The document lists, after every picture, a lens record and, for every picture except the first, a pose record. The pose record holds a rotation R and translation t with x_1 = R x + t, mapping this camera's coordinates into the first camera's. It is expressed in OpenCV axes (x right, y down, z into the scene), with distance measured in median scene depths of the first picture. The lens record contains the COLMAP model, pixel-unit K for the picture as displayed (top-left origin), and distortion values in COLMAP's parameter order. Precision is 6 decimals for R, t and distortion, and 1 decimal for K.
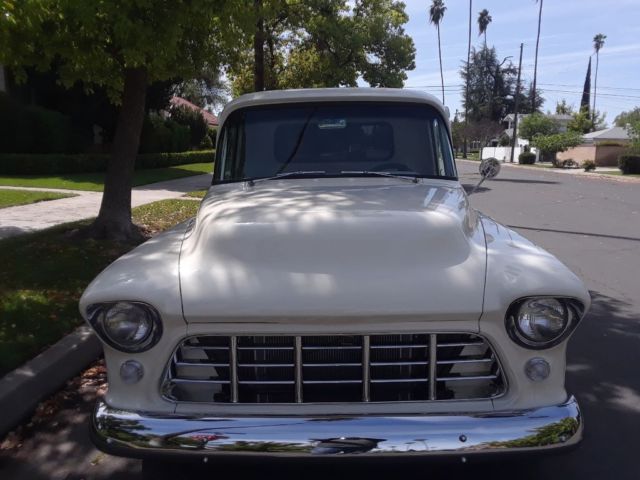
lens RADIAL K [[545.9, 0, 320.0], [0, 545.9, 240.0], [0, 0, 1]] dist [0.112518, -0.171682]
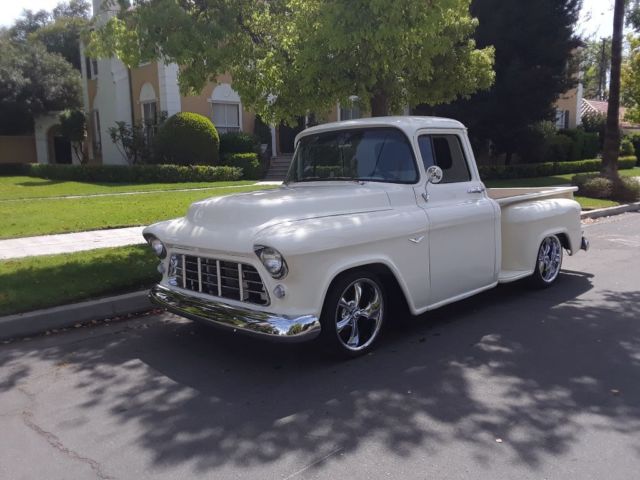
lens RADIAL K [[545.9, 0, 320.0], [0, 545.9, 240.0], [0, 0, 1]] dist [0.112518, -0.171682]
pose [[0.721482, 0.082497, -0.687501, 1.086672], [-0.094200, 0.995341, 0.020581, 0.019643], [0.685995, 0.049913, 0.725892, -0.100602]]
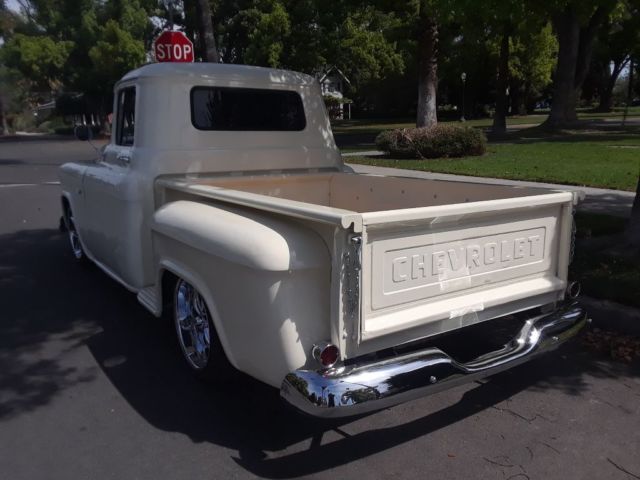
lens RADIAL K [[545.9, 0, 320.0], [0, 545.9, 240.0], [0, 0, 1]] dist [0.112518, -0.171682]
pose [[-0.800758, 0.140300, -0.582326, 0.730804], [-0.087217, 0.934510, 0.345085, -0.464385], [0.592605, 0.327118, -0.736080, 2.764710]]
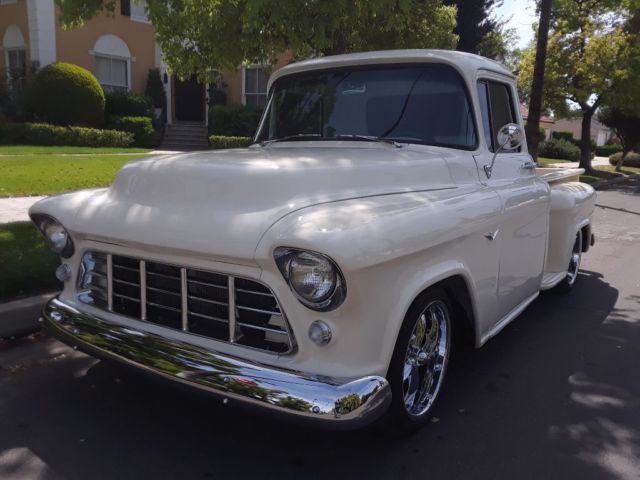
lens RADIAL K [[545.9, 0, 320.0], [0, 545.9, 240.0], [0, 0, 1]] dist [0.112518, -0.171682]
pose [[0.845220, 0.123215, -0.520020, 0.563842], [-0.121880, 0.991858, 0.036915, 0.031616], [0.520334, 0.032179, 0.853356, 0.145157]]
